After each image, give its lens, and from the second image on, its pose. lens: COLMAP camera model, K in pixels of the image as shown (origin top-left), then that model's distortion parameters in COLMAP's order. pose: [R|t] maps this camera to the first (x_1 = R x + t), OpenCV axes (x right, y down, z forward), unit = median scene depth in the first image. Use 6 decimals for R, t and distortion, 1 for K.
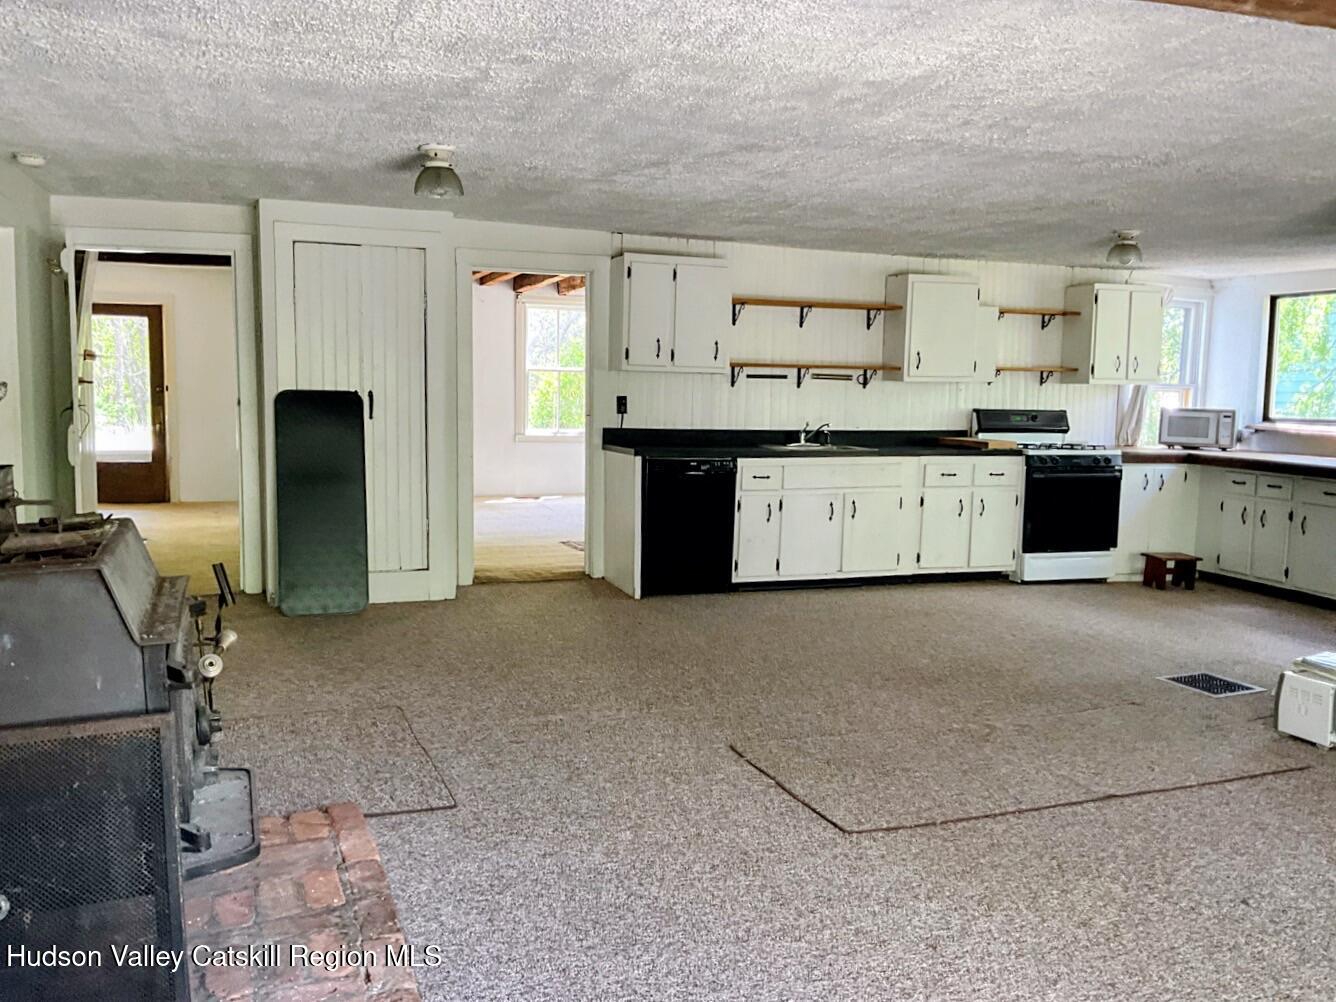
lens RADIAL K [[1141.1, 0, 668.3], [0, 1141.1, 505.3], [0, 0, 1]] dist [0.106979, -0.221698]
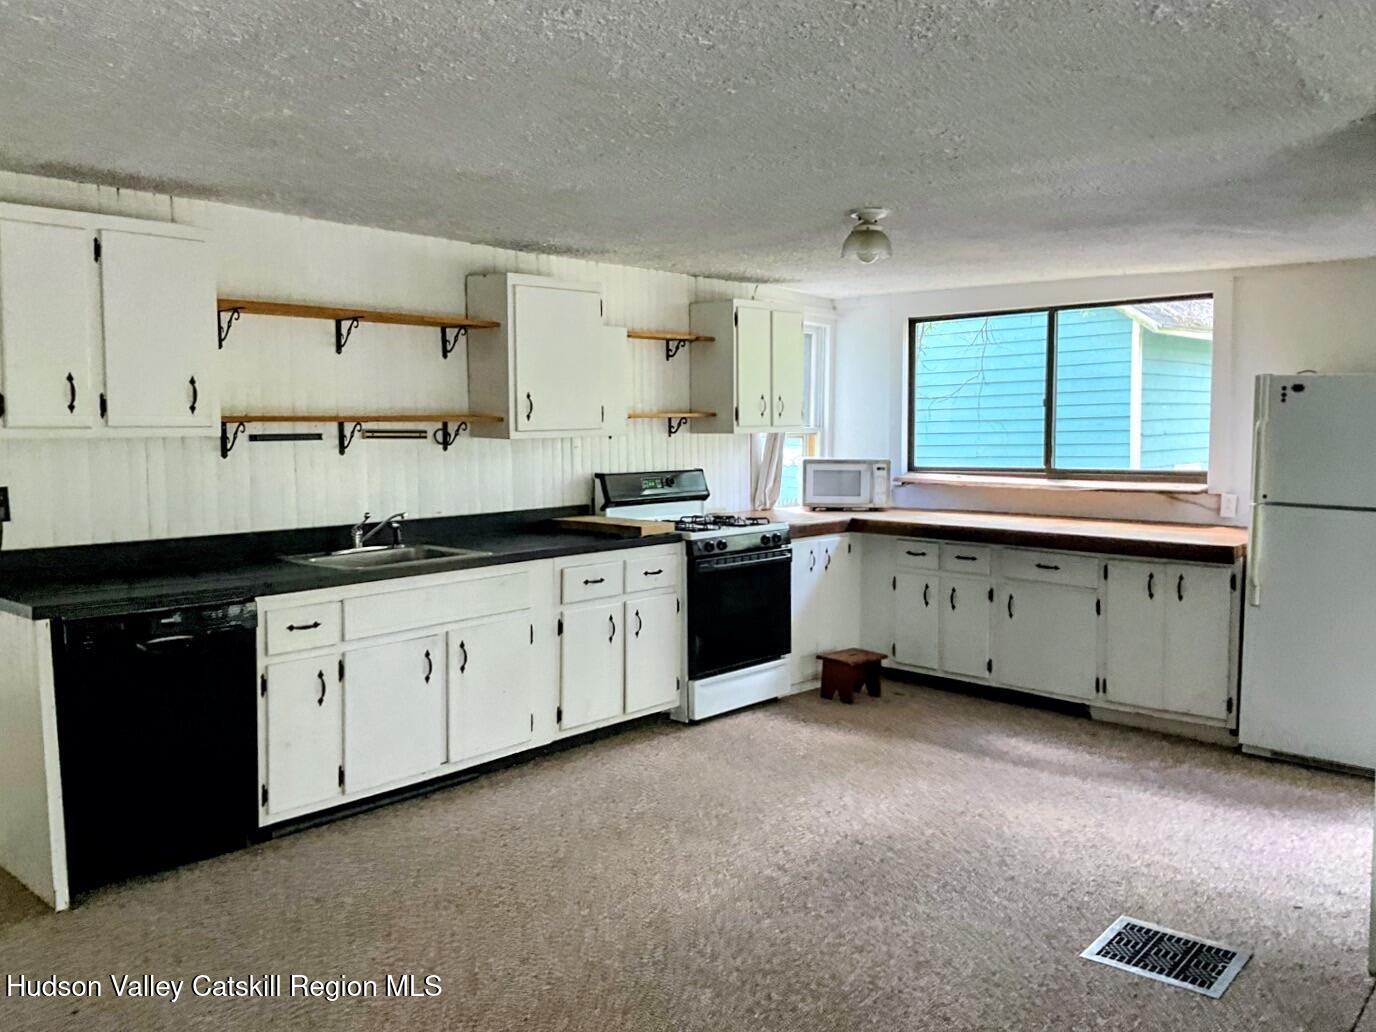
lens RADIAL K [[1115.3, 0, 676.3], [0, 1115.3, 519.1], [0, 0, 1]] dist [0.107002, -0.206746]
pose [[0.881861, -0.065452, 0.466945, -0.008724], [0.069691, 0.997535, 0.008210, -0.061573], [-0.466331, 0.025301, 0.884248, 0.399850]]
